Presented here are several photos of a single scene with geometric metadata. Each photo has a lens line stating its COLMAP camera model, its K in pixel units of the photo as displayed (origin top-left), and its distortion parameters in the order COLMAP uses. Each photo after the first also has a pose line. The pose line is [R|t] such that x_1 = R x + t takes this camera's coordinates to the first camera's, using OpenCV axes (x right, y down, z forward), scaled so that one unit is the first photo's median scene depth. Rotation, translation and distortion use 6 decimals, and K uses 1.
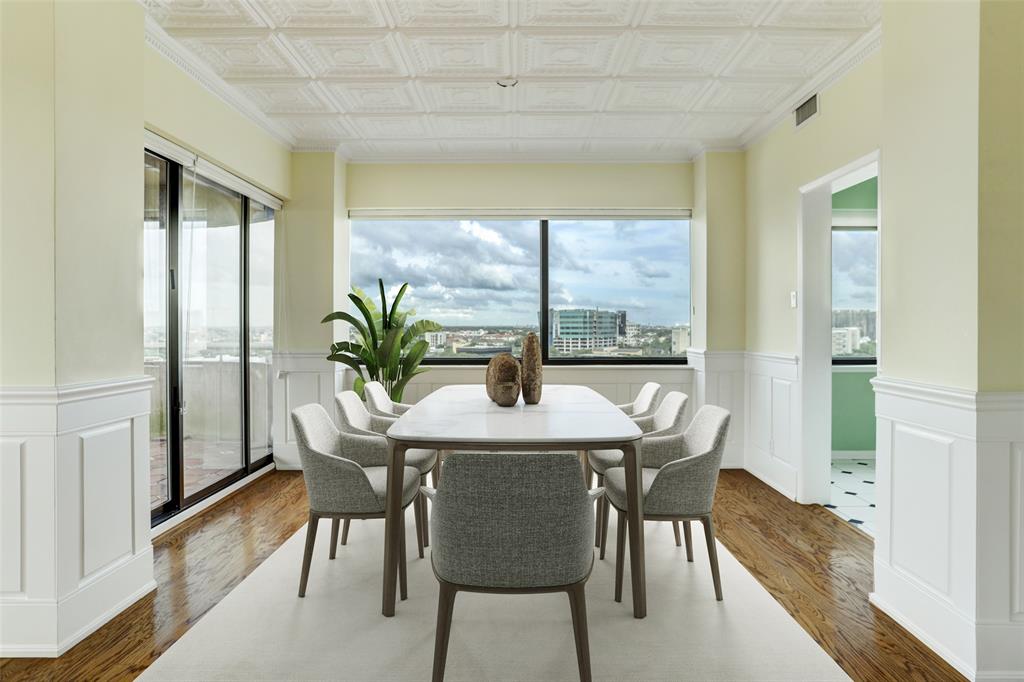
lens RADIAL K [[627.1, 0, 507.4], [0, 627.1, 334.2], [0, 0, 1]] dist [0.003711, 0.000861]
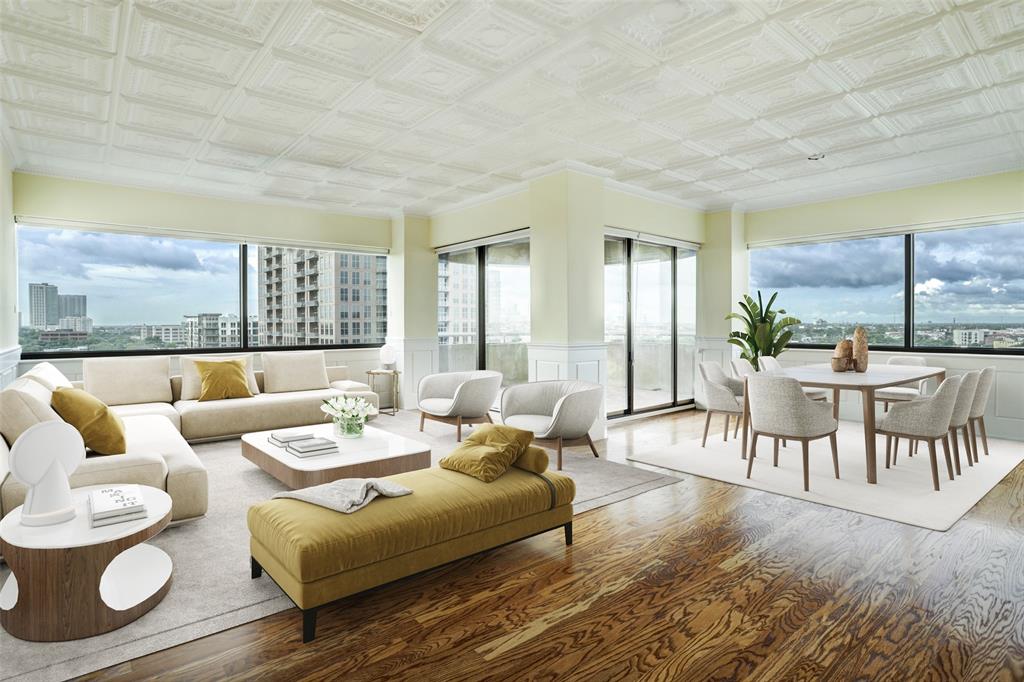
lens RADIAL K [[533.5, 0, 509.2], [0, 533.5, 331.9], [0, 0, 1]] dist [-0.006789, -0.000228]
pose [[0.657039, 0.014591, -0.753715, 0.357628], [-0.011829, 0.999889, 0.009045, 0.008959], [0.753764, 0.002973, 0.657139, -0.282564]]
